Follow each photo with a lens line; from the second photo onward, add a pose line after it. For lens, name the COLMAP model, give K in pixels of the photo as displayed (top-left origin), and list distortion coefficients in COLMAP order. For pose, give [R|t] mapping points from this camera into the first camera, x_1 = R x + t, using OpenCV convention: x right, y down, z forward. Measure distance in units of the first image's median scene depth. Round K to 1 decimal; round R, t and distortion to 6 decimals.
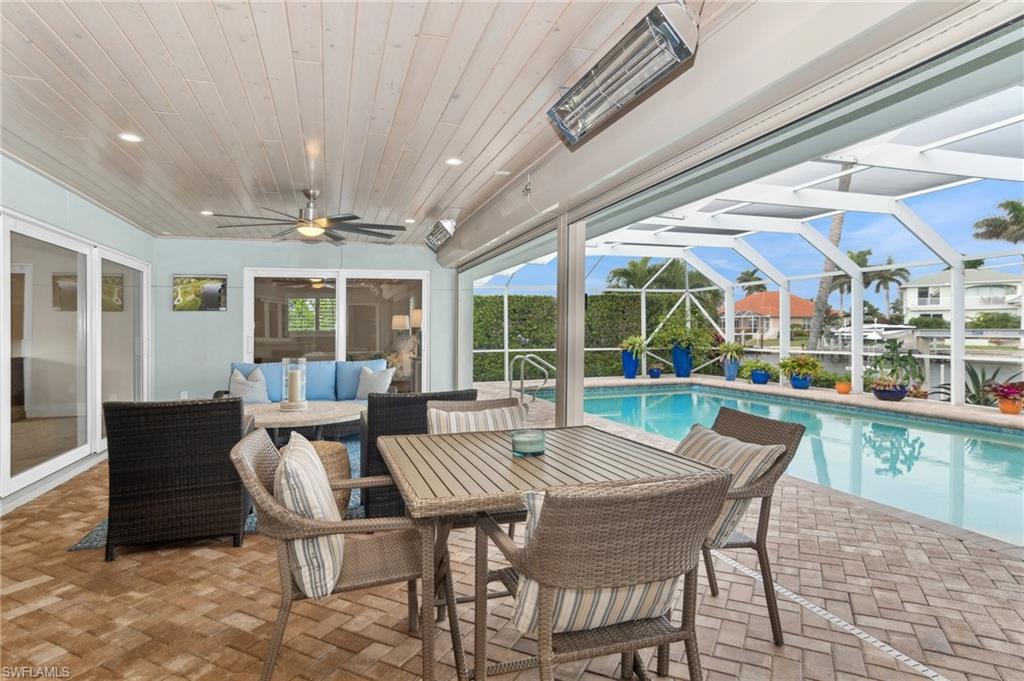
lens RADIAL K [[565.6, 0, 514.5], [0, 565.6, 336.0], [0, 0, 1]] dist [-0.003434, 0.005864]
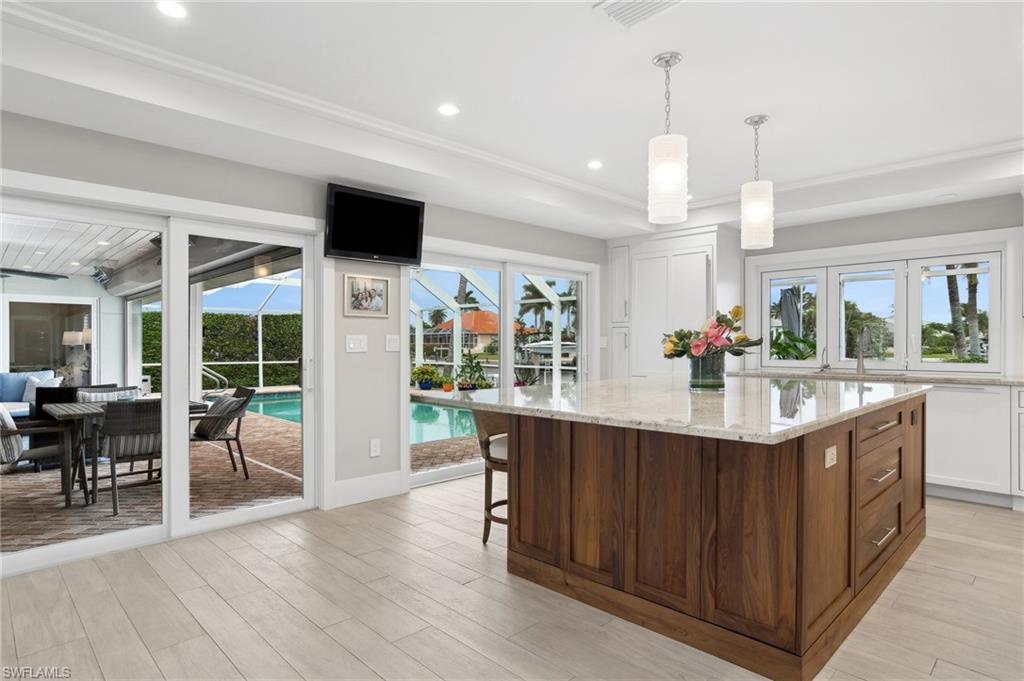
lens RADIAL K [[565.6, 0, 506.8], [0, 565.6, 355.2], [0, 0, 1]] dist [-0.003434, 0.005864]
pose [[0.902022, 0.000577, 0.431689, 0.092154], [-0.004594, 0.999955, 0.008261, -0.004664], [-0.431665, -0.009435, 0.901985, -0.375267]]
